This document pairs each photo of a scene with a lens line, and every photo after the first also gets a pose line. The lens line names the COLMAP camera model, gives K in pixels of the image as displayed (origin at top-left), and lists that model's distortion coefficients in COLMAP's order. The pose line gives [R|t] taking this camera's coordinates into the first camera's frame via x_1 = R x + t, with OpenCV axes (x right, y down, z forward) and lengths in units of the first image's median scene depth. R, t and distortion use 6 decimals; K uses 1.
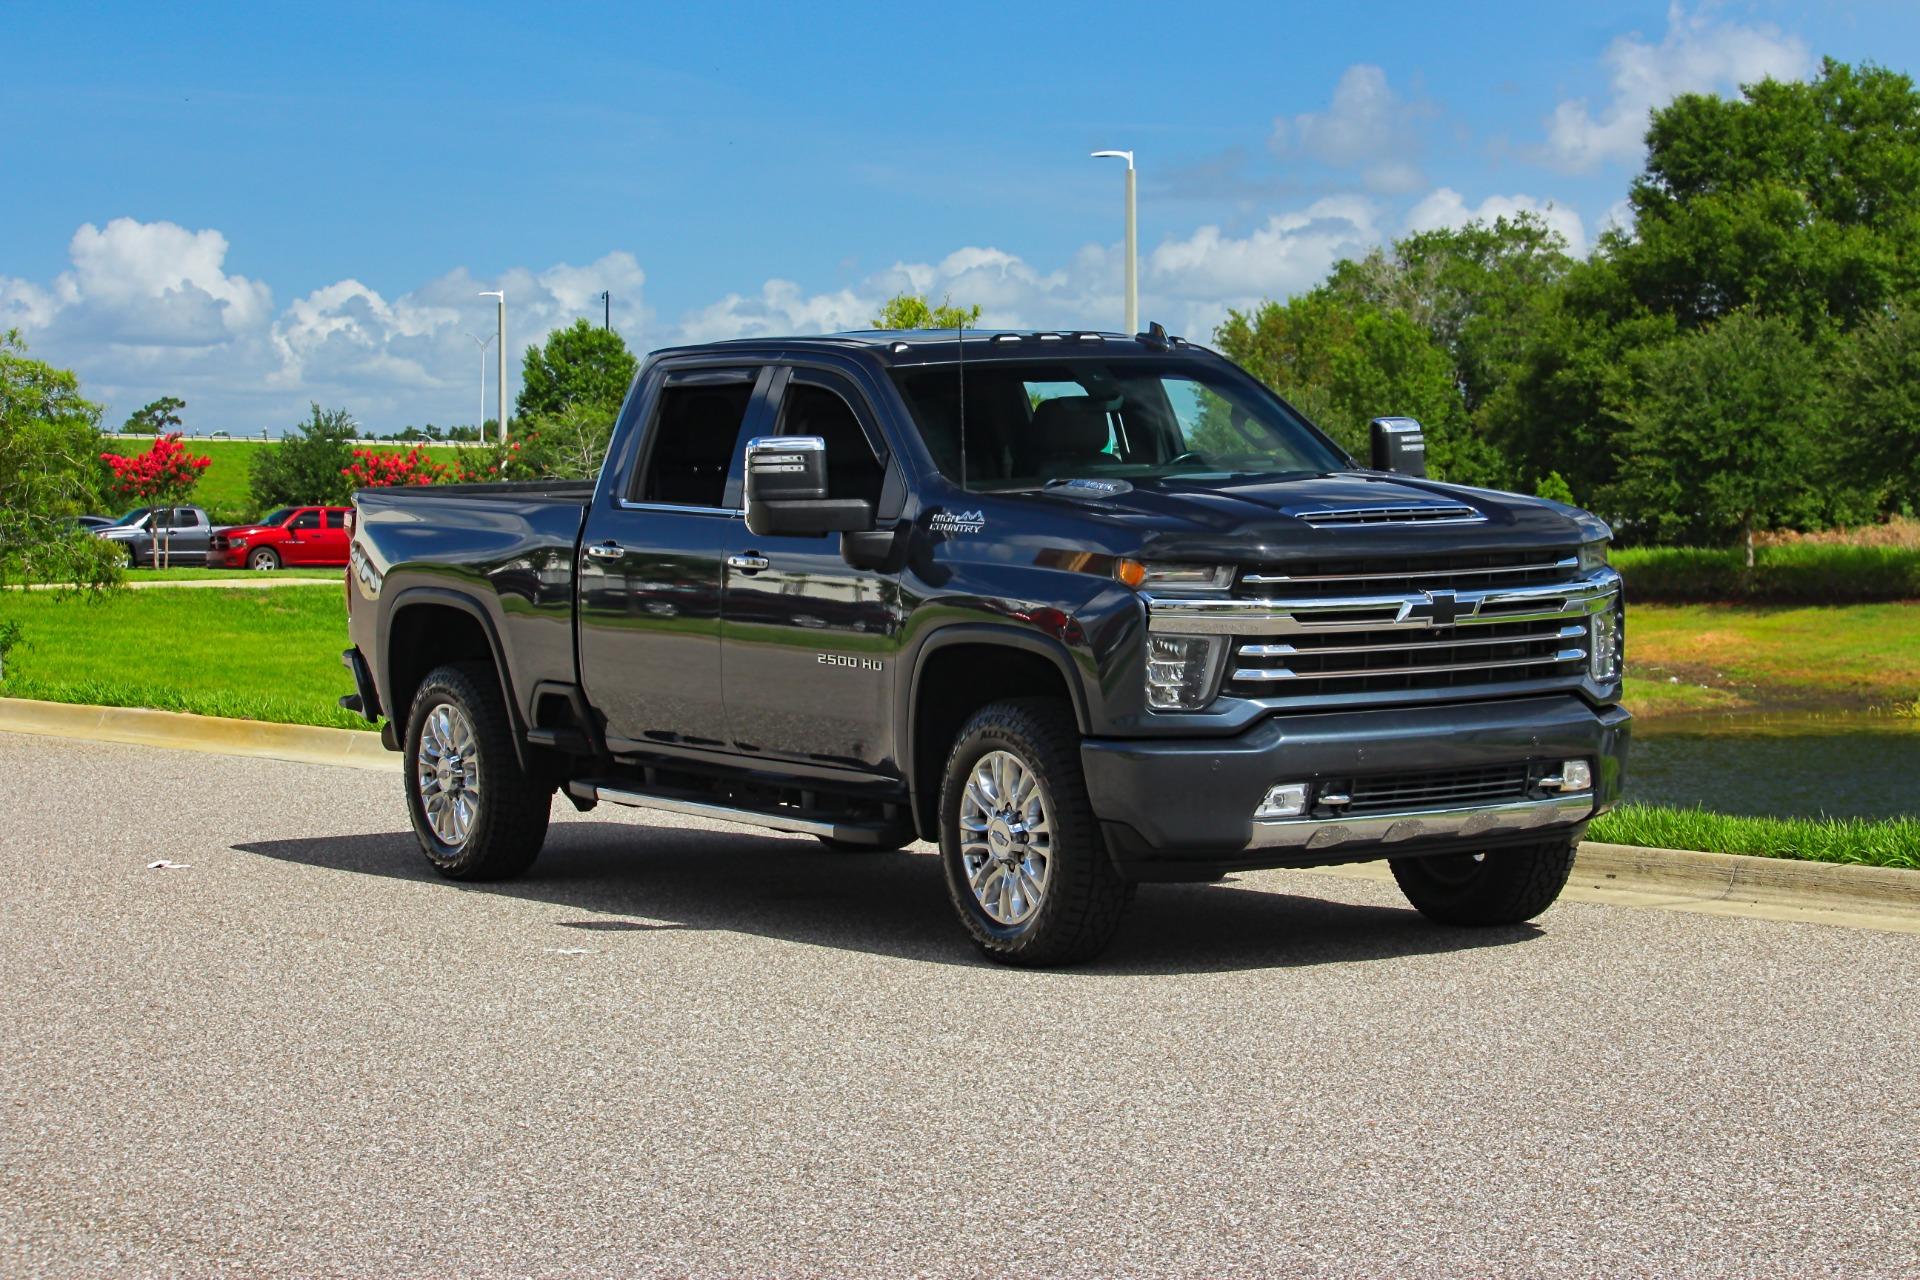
lens RADIAL K [[4879.9, 0, 957.0], [0, 4879.9, 586.0], [0, 0, 1]] dist [-0.440056, 0.427120]
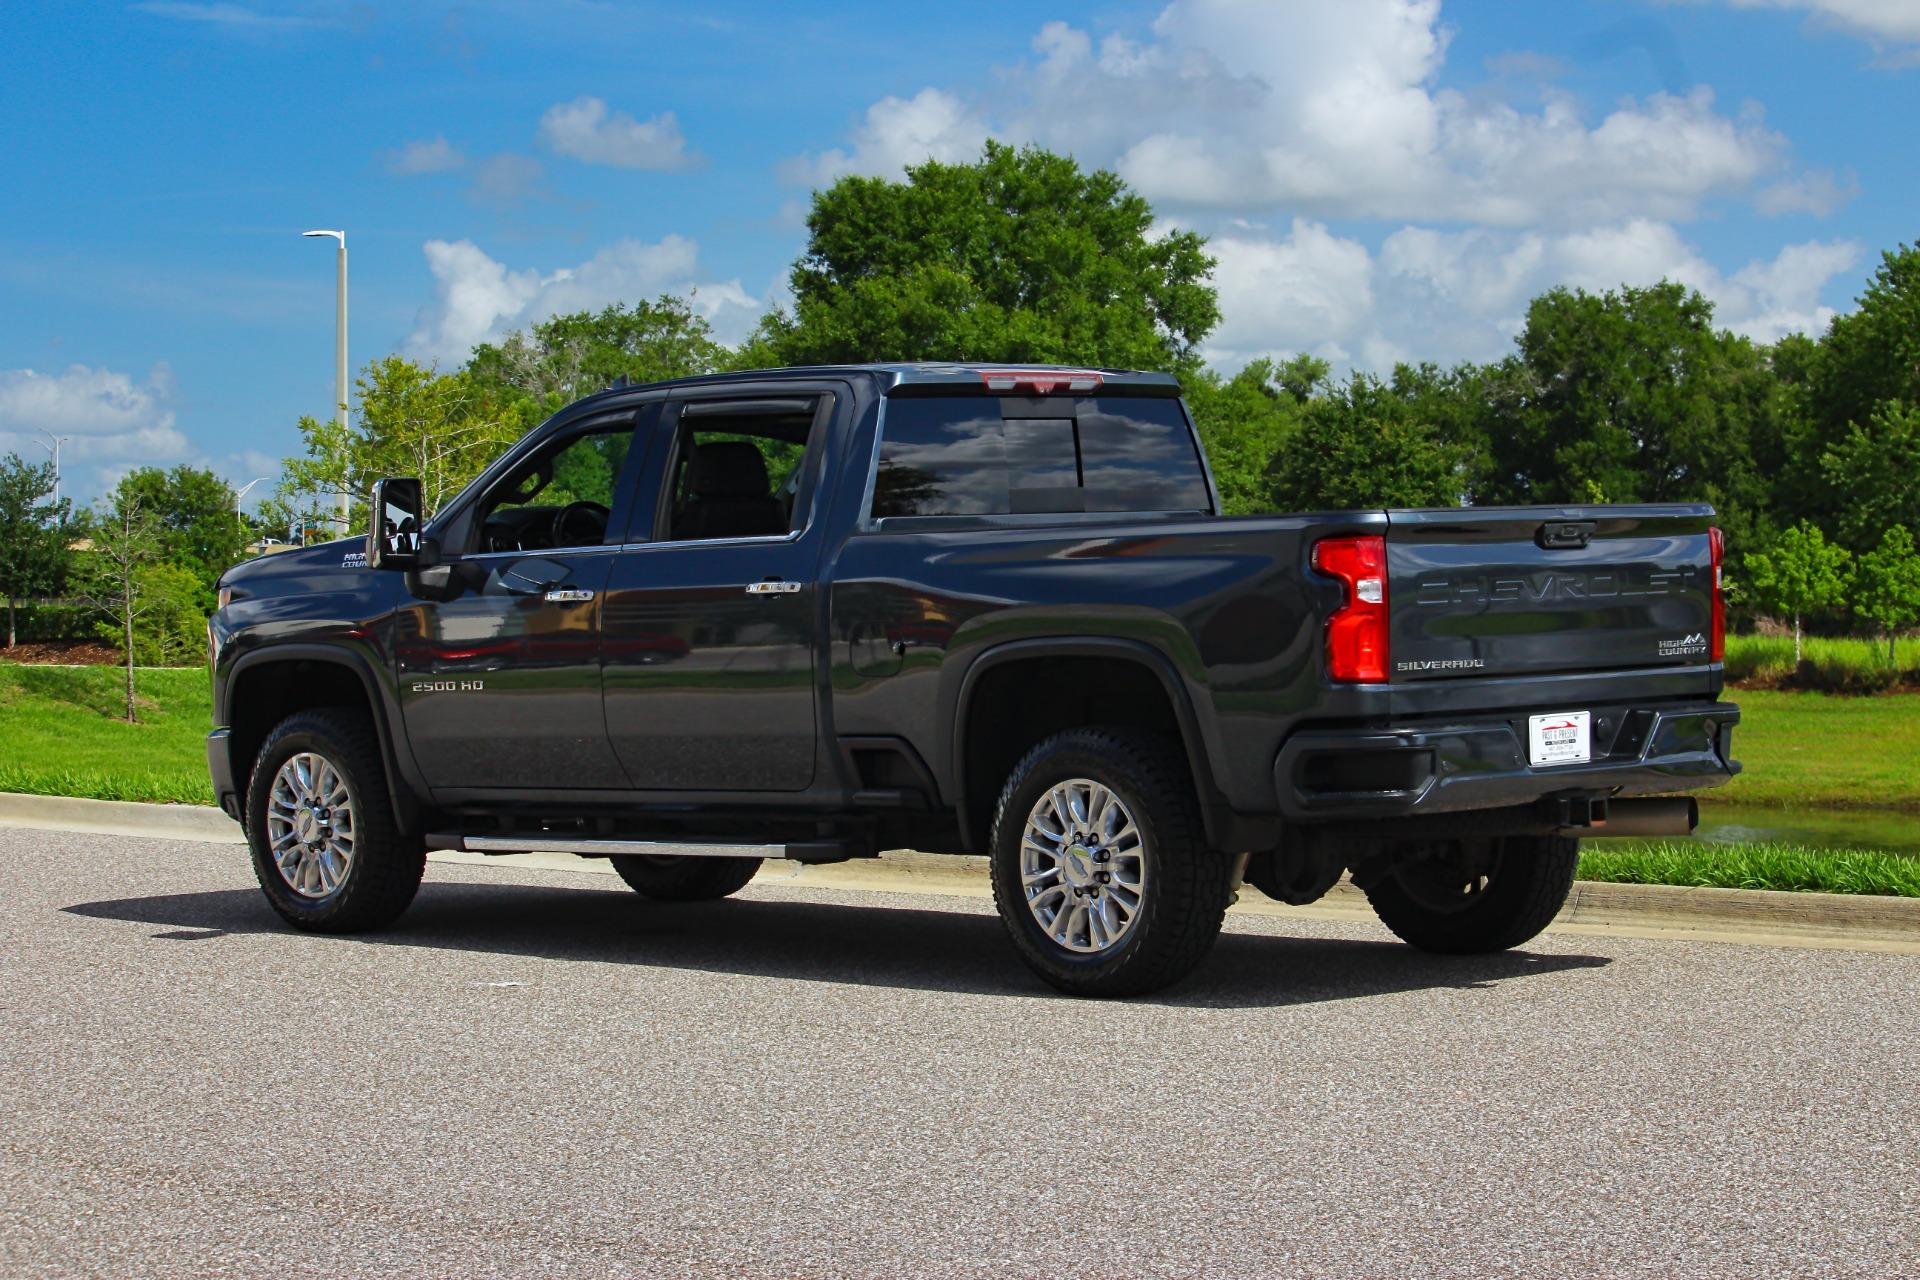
lens RADIAL K [[4911.7, 0, 953.6], [0, 4911.7, 585.4], [0, 0, 1]] dist [-0.446596, 0.866649]
pose [[0.982368, 0.000359, 0.186957, -0.170980], [0.003098, 0.999830, -0.018200, 0.011263], [-0.186932, 0.018458, 0.982199, -0.007430]]
